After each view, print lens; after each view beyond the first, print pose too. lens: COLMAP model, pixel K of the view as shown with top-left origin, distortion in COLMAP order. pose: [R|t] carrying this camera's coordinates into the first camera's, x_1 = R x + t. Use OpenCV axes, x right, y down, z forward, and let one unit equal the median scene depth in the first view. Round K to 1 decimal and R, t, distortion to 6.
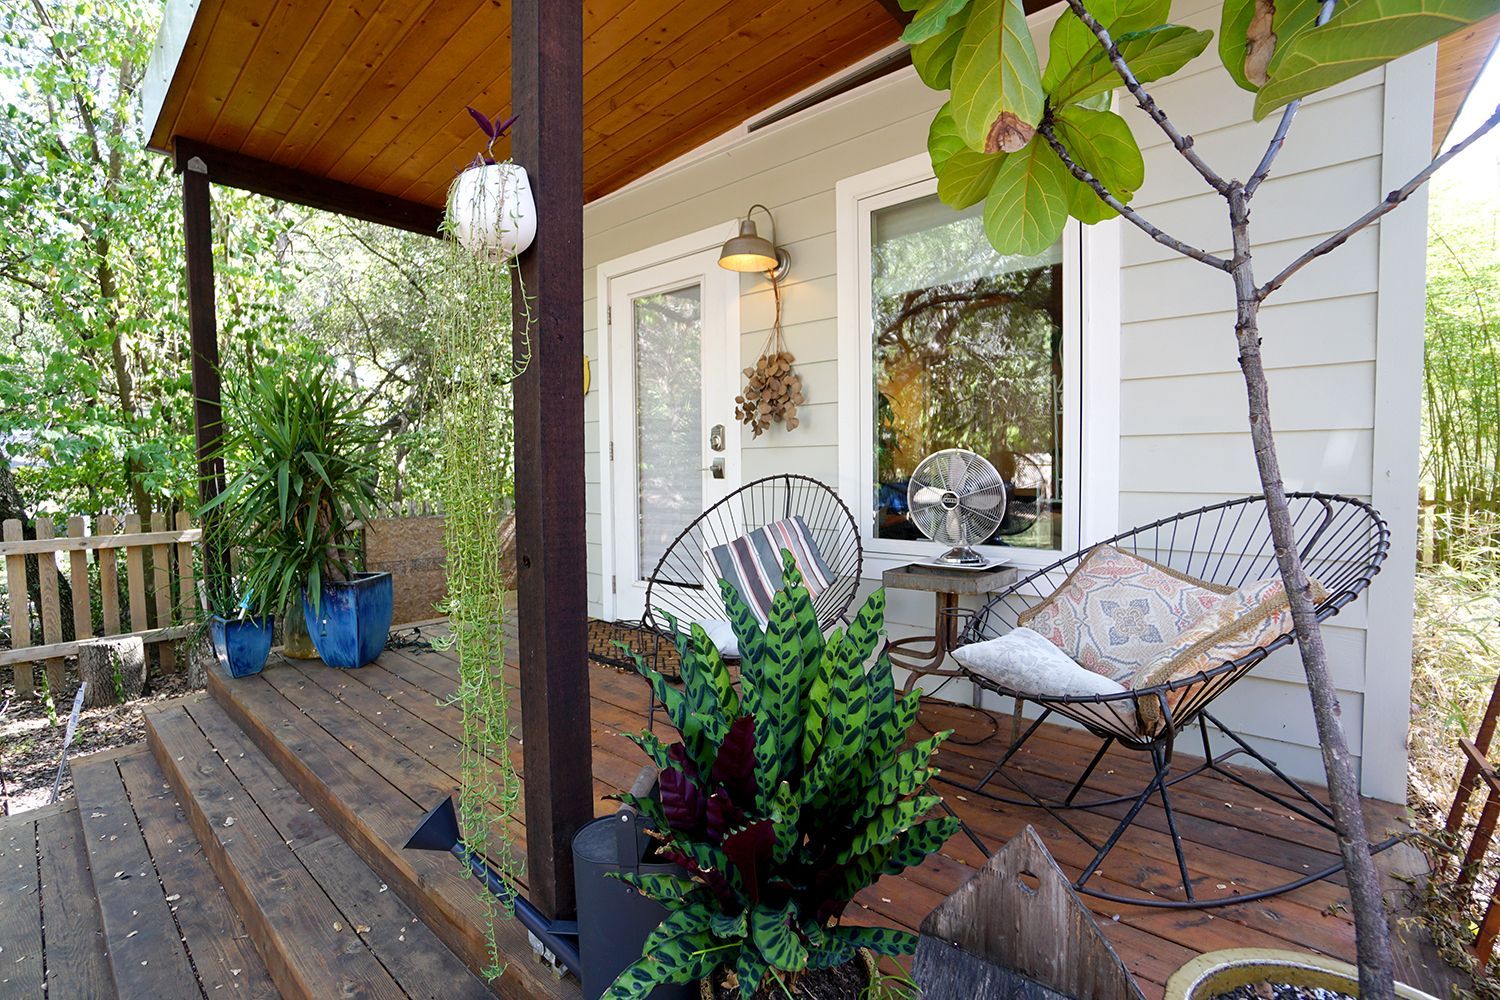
lens RADIAL K [[661.4, 0, 737.6], [0, 661.4, 497.3], [0, 0, 1]] dist [-0.064420, 0.024098]
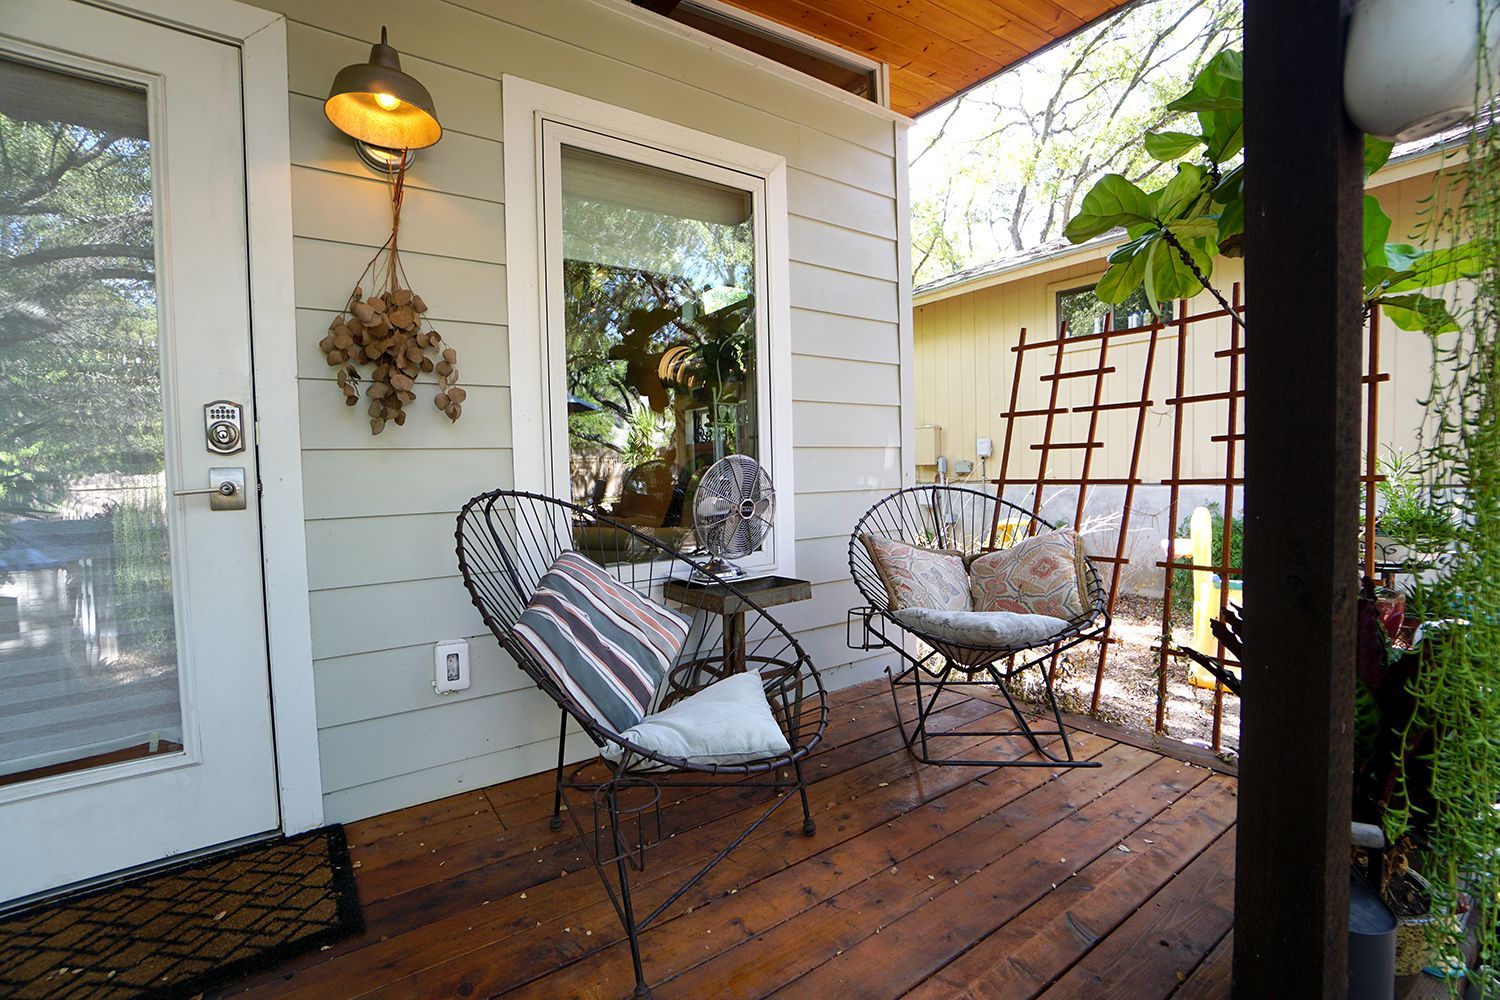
lens RADIAL K [[661.4, 0, 737.6], [0, 661.4, 497.3], [0, 0, 1]] dist [-0.064420, 0.024098]
pose [[0.254151, -0.035825, 0.966501, -0.434512], [0.066904, 0.997571, 0.019383, -0.023662], [-0.964848, 0.059737, 0.255930, 0.560368]]
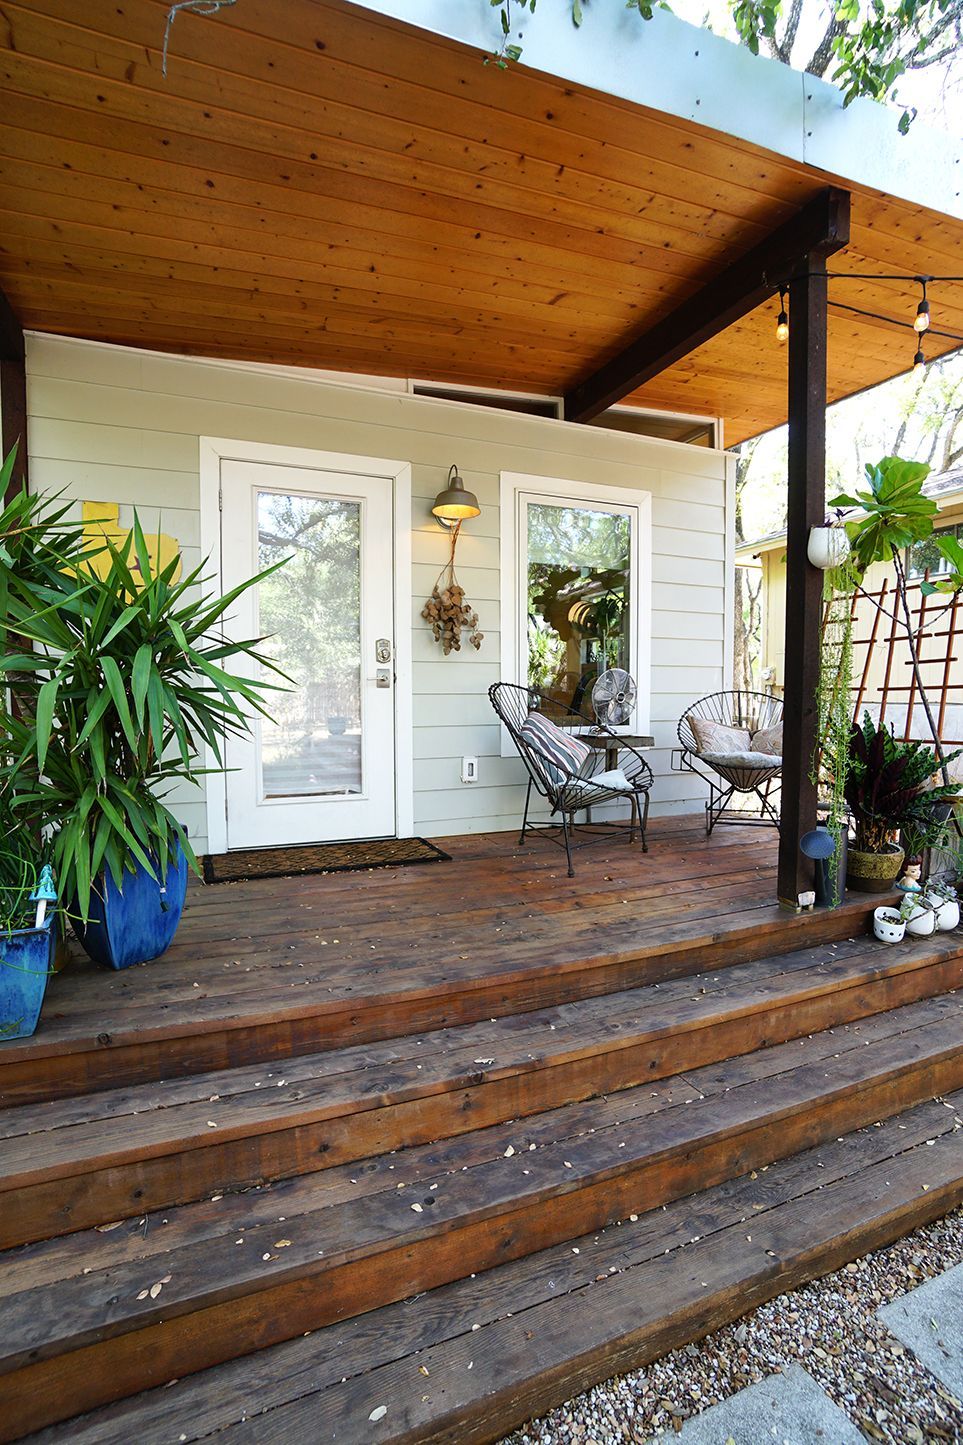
lens RADIAL K [[663.4, 0, 477.5], [0, 663.4, 737.3], [0, 0, 1]] dist [-0.068983, 0.028271]
pose [[0.450499, -0.049586, 0.891399, -1.048781], [0.040581, 0.998562, 0.035038, 0.024527], [-0.891854, 0.020389, 0.451863, 0.395649]]
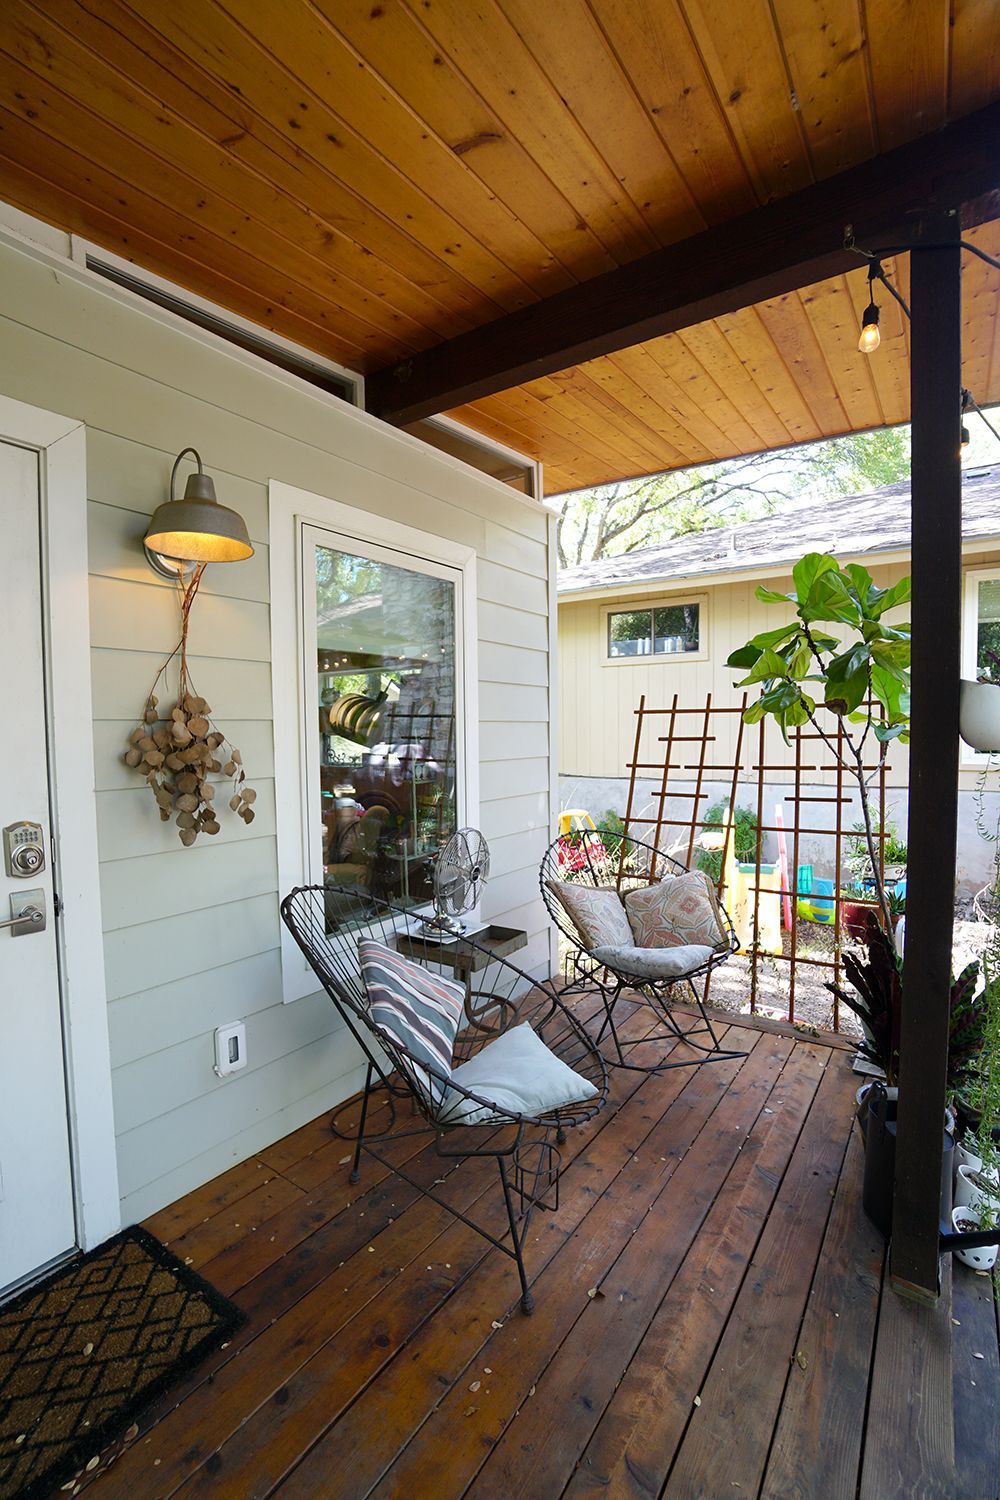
lens RADIAL K [[661.4, 0, 495.2], [0, 661.4, 764.7], [0, 0, 1]] dist [-0.064420, 0.024098]
pose [[-0.098359, -0.041855, 0.994270, -0.569778], [0.057529, 0.997205, 0.047670, -0.169356], [-0.993487, 0.061888, -0.095676, 0.773880]]
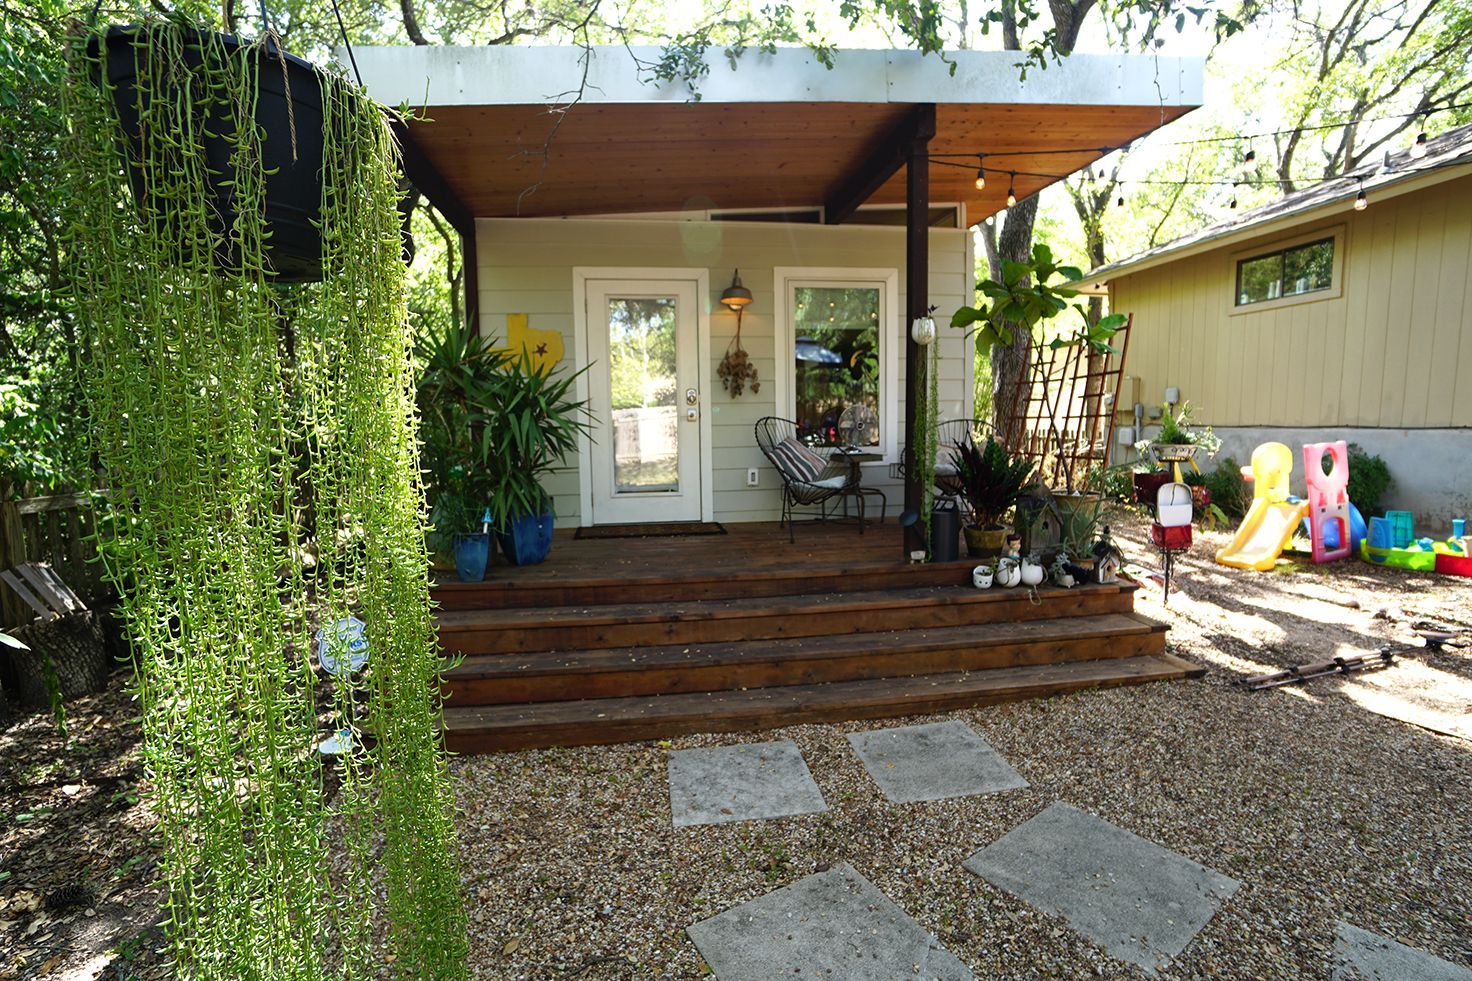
lens RADIAL K [[666.4, 0, 719.4], [0, 666.4, 487.3], [0, 0, 1]] dist [-0.066223, 0.015138]
pose [[0.667584, -0.075673, 0.740679, -1.361661], [0.046611, 0.997118, 0.059862, 0.044104], [-0.743074, -0.005439, 0.669187, -0.190645]]
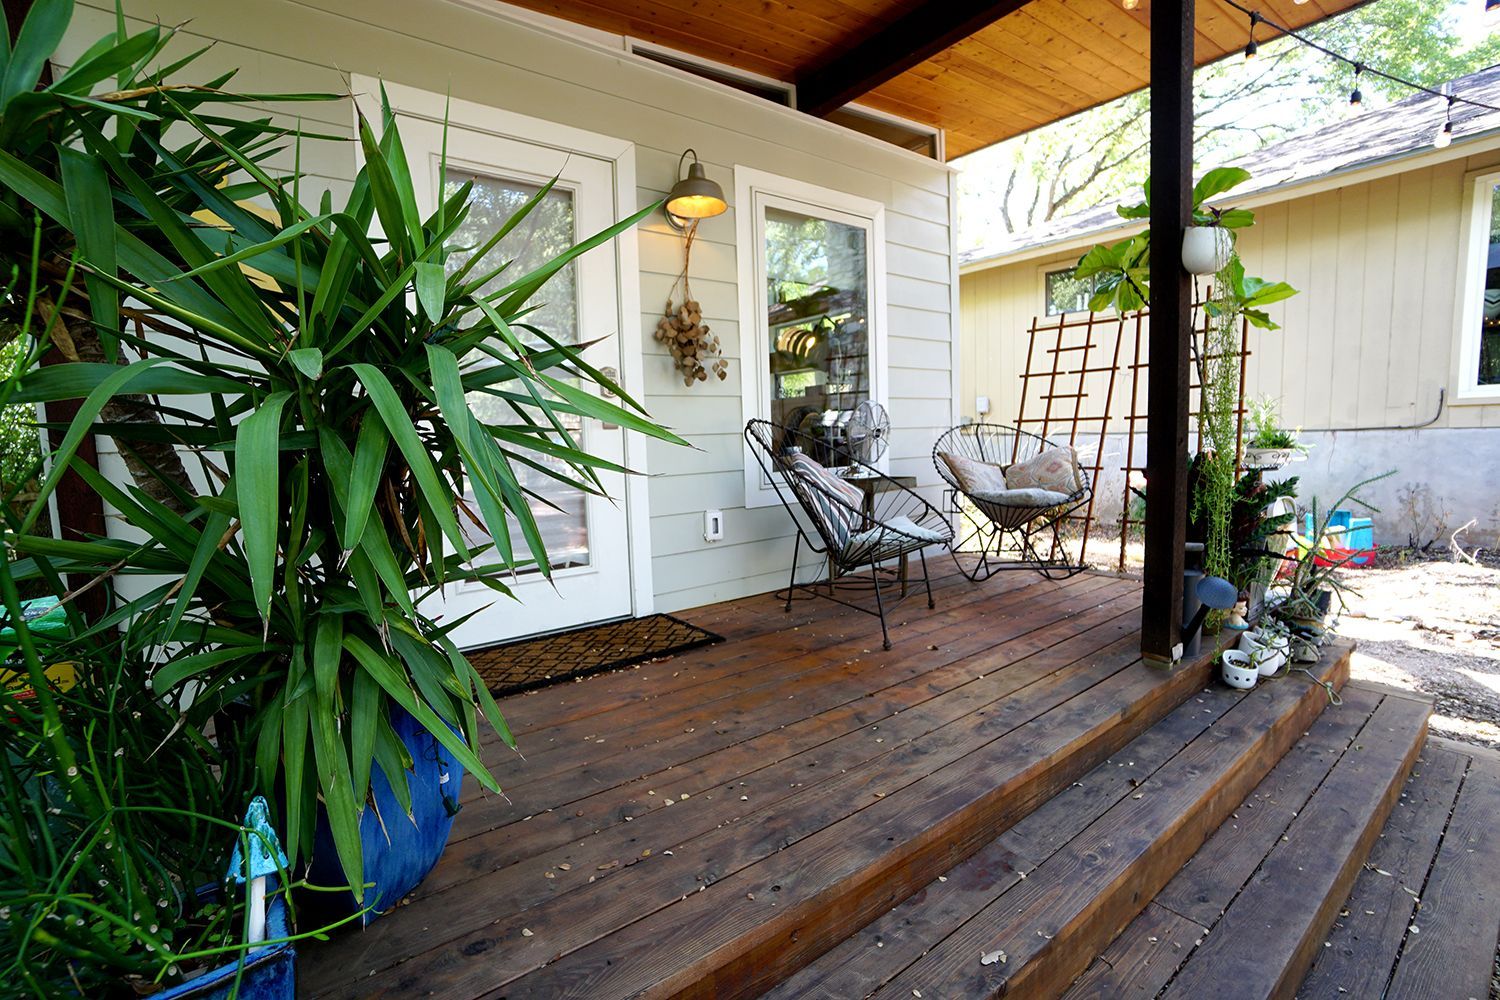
lens RADIAL K [[661.4, 0, 737.6], [0, 661.4, 497.3], [0, 0, 1]] dist [-0.064420, 0.024098]
pose [[0.221387, -0.088080, 0.971200, -0.929882], [0.076250, 0.994427, 0.072805, 0.011251], [-0.972200, 0.057936, 0.226870, 0.711863]]
